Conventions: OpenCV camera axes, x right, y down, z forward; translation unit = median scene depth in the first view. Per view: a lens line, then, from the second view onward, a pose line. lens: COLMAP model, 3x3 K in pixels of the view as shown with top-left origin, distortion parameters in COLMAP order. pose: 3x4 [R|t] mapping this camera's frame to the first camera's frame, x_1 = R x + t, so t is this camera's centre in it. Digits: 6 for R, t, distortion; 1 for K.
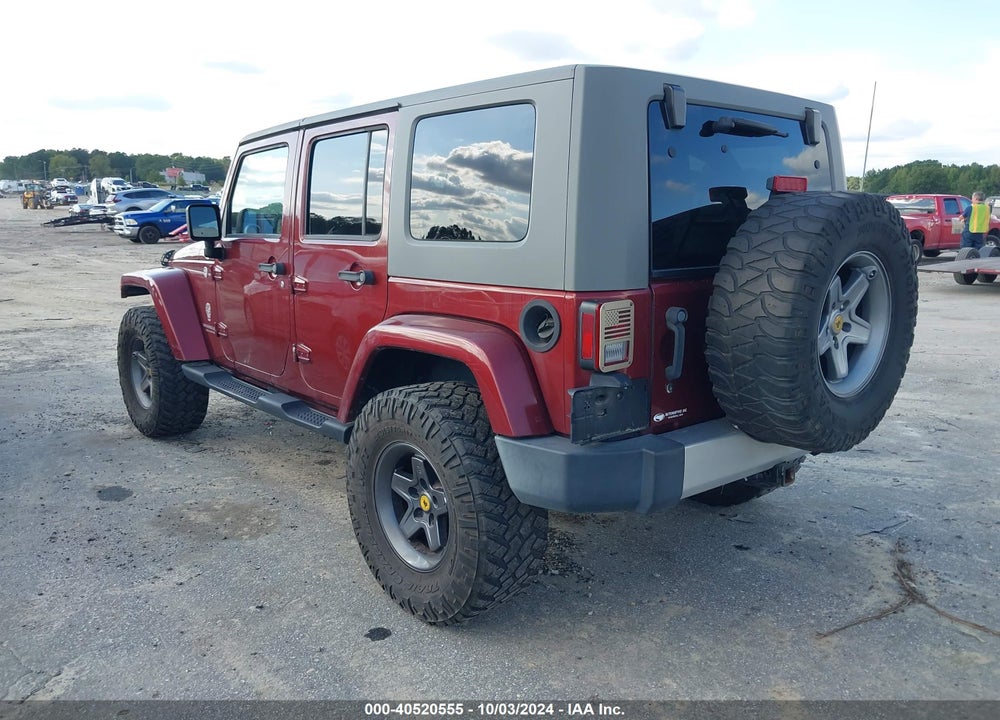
lens RADIAL K [[812.3, 0, 497.5], [0, 812.3, 366.1], [0, 0, 1]] dist [-0.008542, 0.000626]
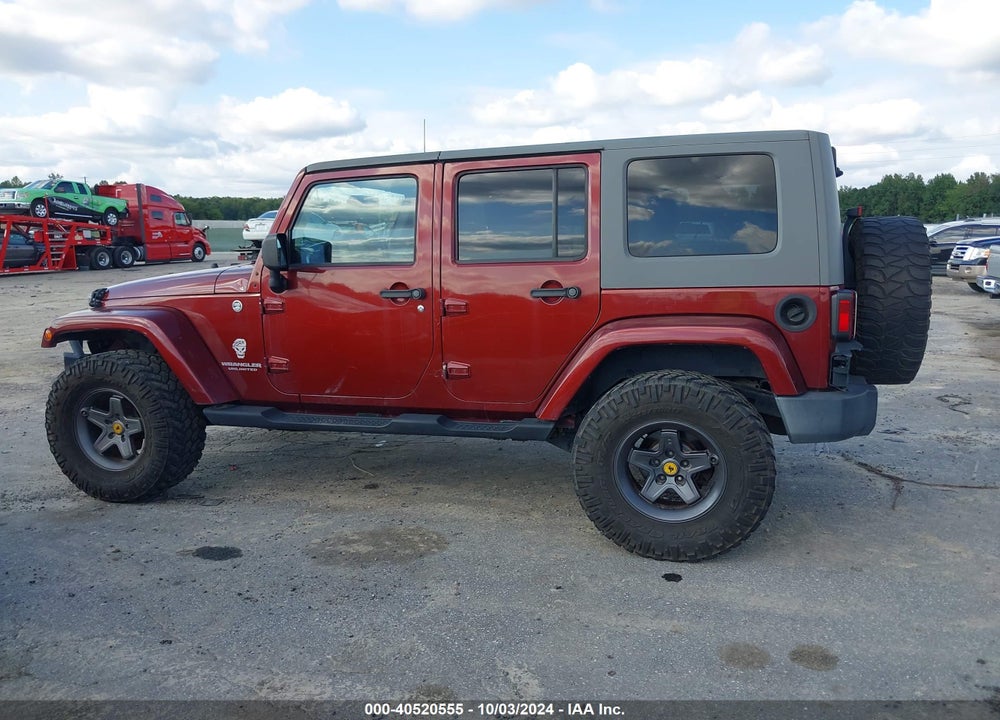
lens RADIAL K [[822.7, 0, 499.9], [0, 822.7, 358.8], [0, 0, 1]] dist [0.065896, 0.000457]
pose [[0.847347, -0.092722, 0.522882, -0.908981], [0.117532, 0.992965, -0.014385, -0.009088], [-0.517870, 0.073644, 0.852284, 0.046564]]
